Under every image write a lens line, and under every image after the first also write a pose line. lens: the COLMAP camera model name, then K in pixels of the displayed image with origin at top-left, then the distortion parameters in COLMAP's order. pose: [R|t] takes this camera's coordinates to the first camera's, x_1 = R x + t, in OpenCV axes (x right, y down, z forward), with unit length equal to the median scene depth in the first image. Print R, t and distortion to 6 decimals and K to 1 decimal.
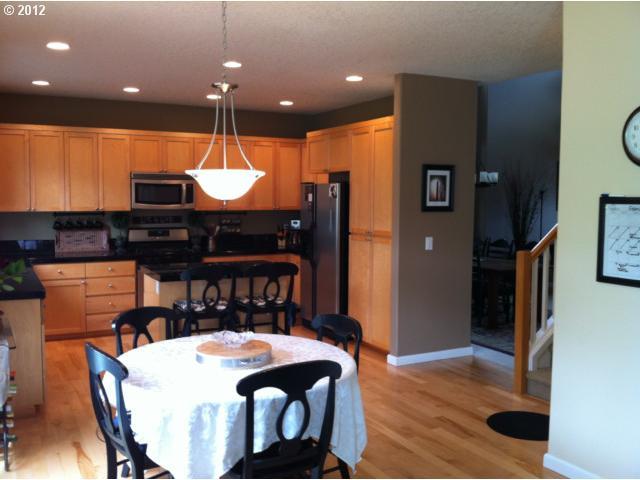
lens RADIAL K [[634.4, 0, 320.0], [0, 634.4, 240.0], [0, 0, 1]] dist [0.122814, -0.005999]
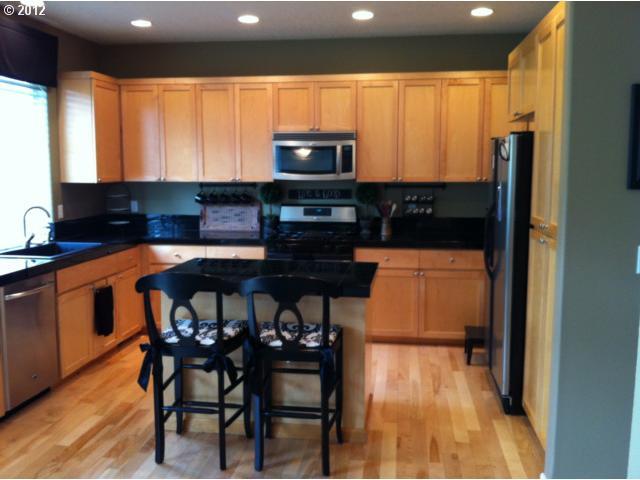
lens RADIAL K [[634.4, 0, 320.0], [0, 634.4, 240.0], [0, 0, 1]] dist [0.122814, -0.005999]
pose [[0.825660, 0.062093, -0.560740, 0.186358], [-0.036514, 0.997722, 0.056716, -0.020746], [0.562985, -0.026353, 0.826047, 0.384916]]
